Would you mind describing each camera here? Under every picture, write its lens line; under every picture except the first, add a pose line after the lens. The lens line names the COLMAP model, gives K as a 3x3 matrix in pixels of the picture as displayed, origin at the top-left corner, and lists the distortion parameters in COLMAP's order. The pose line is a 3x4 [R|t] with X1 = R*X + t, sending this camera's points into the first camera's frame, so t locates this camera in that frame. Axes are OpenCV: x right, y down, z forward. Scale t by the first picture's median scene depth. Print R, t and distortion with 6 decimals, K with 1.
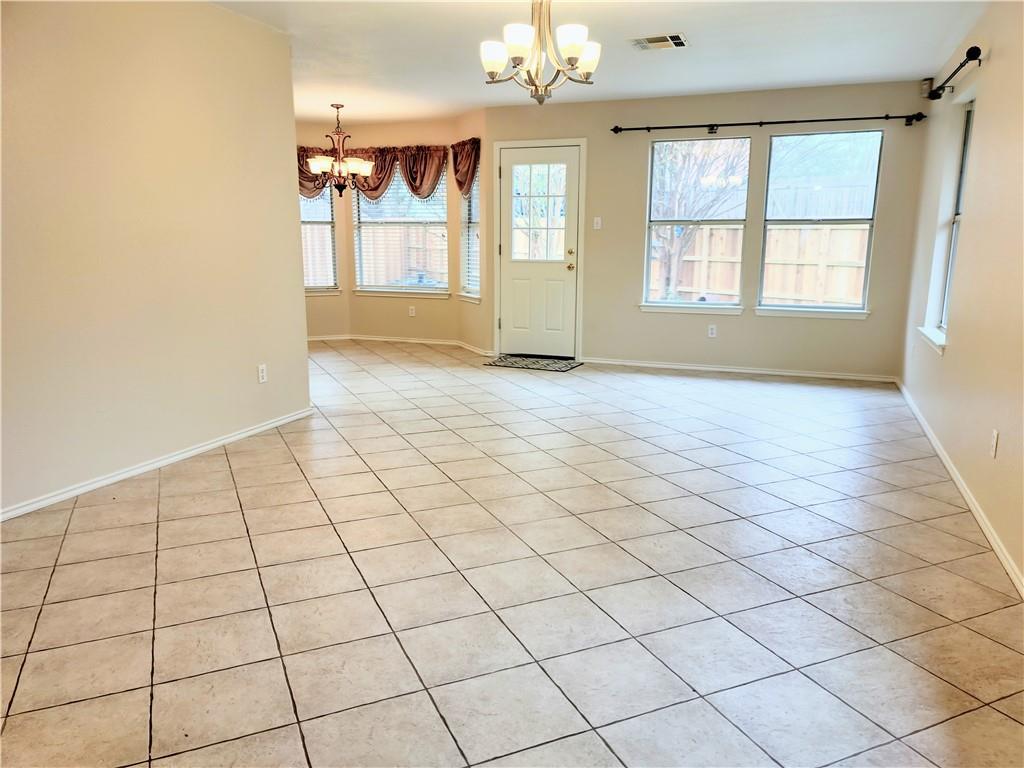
lens RADIAL K [[732.3, 0, 519.2], [0, 732.3, 389.4], [0, 0, 1]] dist [0.016639, -0.009959]
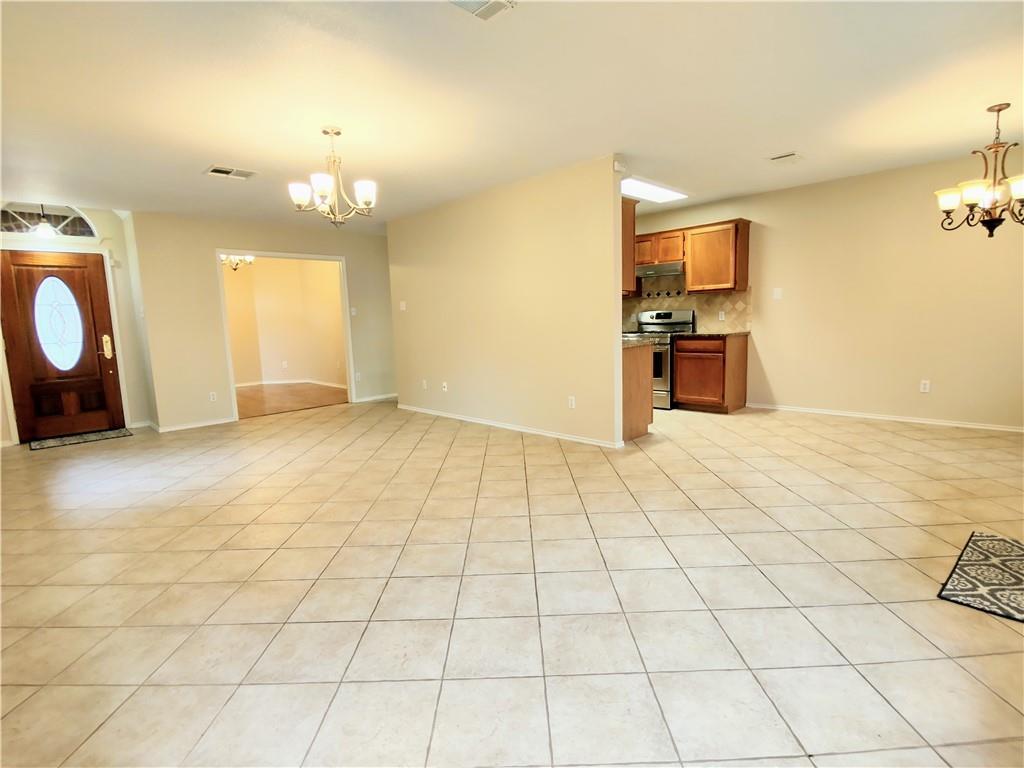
lens RADIAL K [[497.2, 0, 509.2], [0, 497.2, 390.4], [0, 0, 1]] dist [-0.015294, -0.004342]
pose [[-0.418298, 0.134505, -0.898296, 0.341092], [-0.147560, 0.965774, 0.213321, -0.135041], [0.896244, 0.221784, -0.384134, 0.708600]]
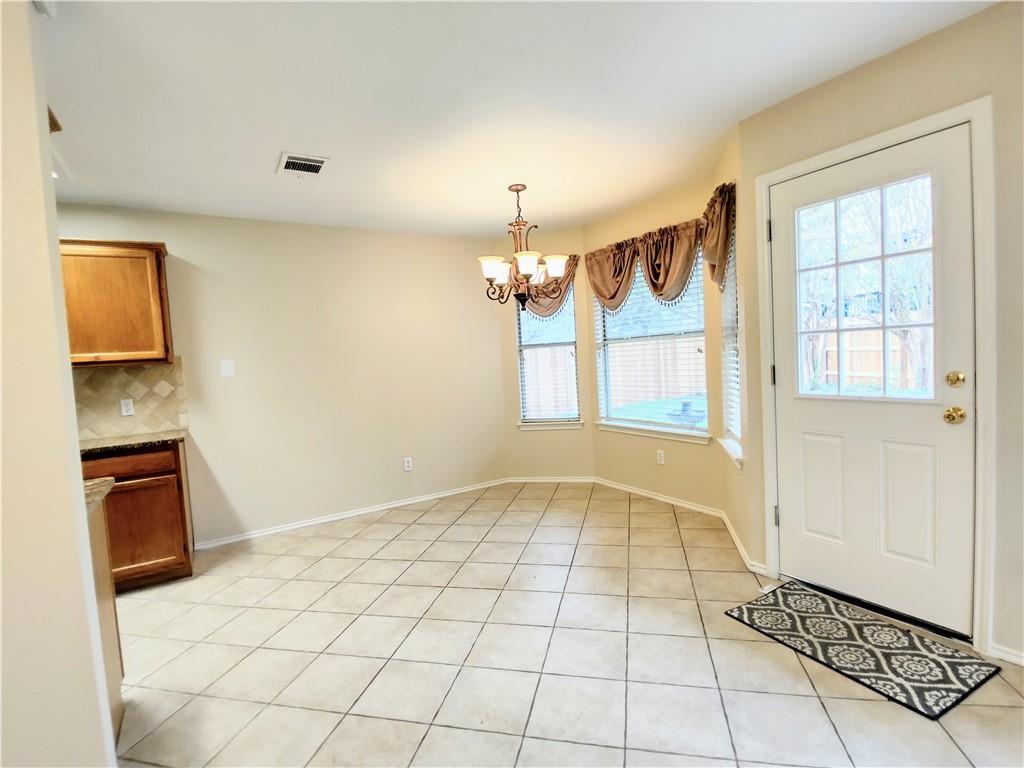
lens RADIAL K [[497.2, 0, 510.6], [0, 497.2, 387.7], [0, 0, 1]] dist [-0.015294, -0.004342]
pose [[0.791301, -0.019990, -0.611101, 0.035902], [-0.053562, 0.993357, -0.101850, -0.122428], [0.609077, 0.113326, 0.784973, 0.551131]]
